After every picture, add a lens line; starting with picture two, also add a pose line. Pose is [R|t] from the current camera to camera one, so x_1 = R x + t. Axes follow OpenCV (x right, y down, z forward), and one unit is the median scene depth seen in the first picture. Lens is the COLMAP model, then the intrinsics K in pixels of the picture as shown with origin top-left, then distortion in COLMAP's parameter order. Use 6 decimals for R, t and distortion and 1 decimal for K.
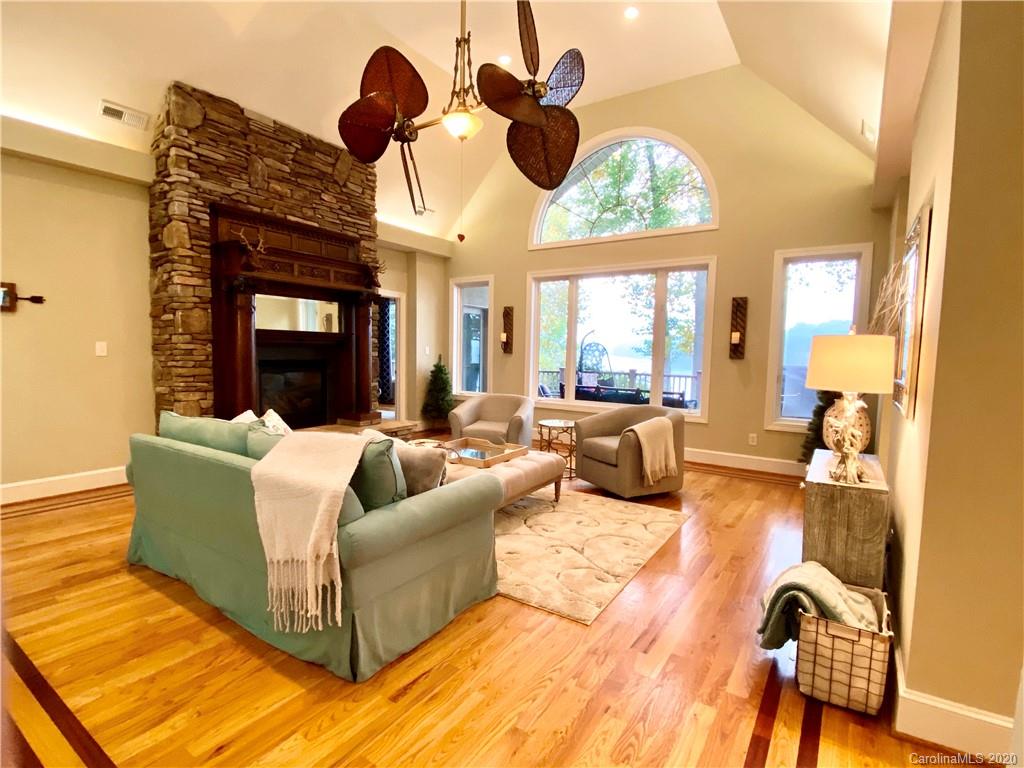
lens RADIAL K [[505.6, 0, 512.0], [0, 505.6, 384.0], [0, 0, 1]] dist [0.017706, -0.000574]
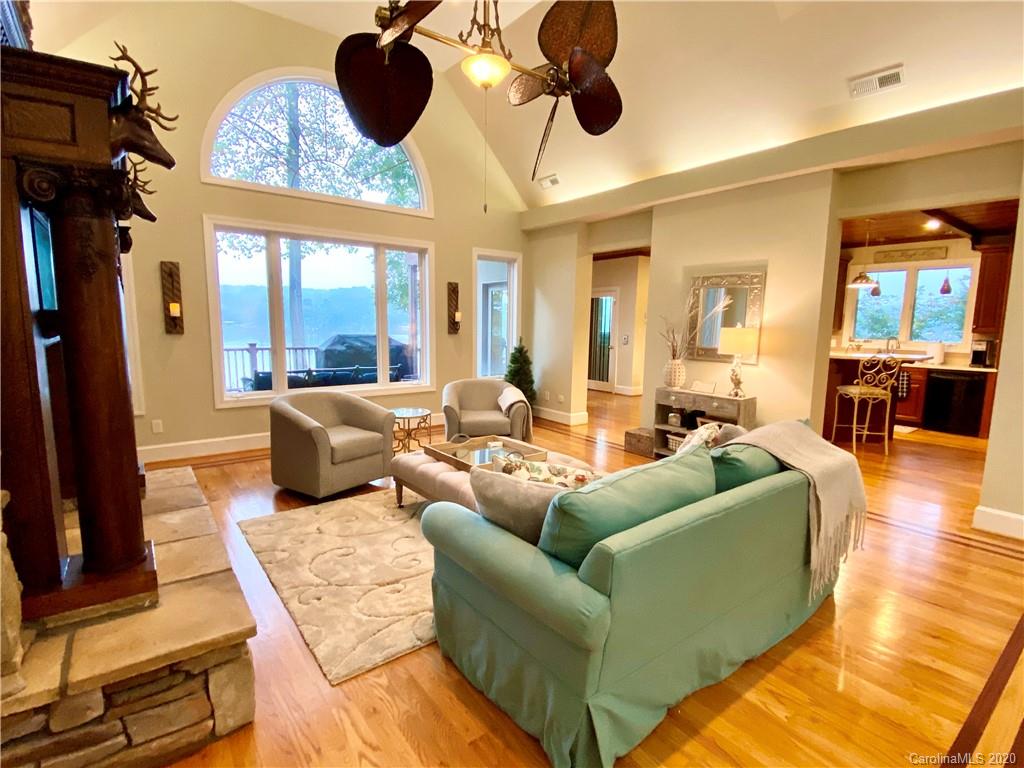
lens RADIAL K [[505.6, 0, 512.0], [0, 505.6, 384.0], [0, 0, 1]] dist [0.017706, -0.000574]
pose [[0.315267, -0.133635, 0.939547, -0.657282], [0.053511, 0.990964, 0.122993, -0.072808], [-0.947493, 0.011500, 0.319569, 0.493458]]
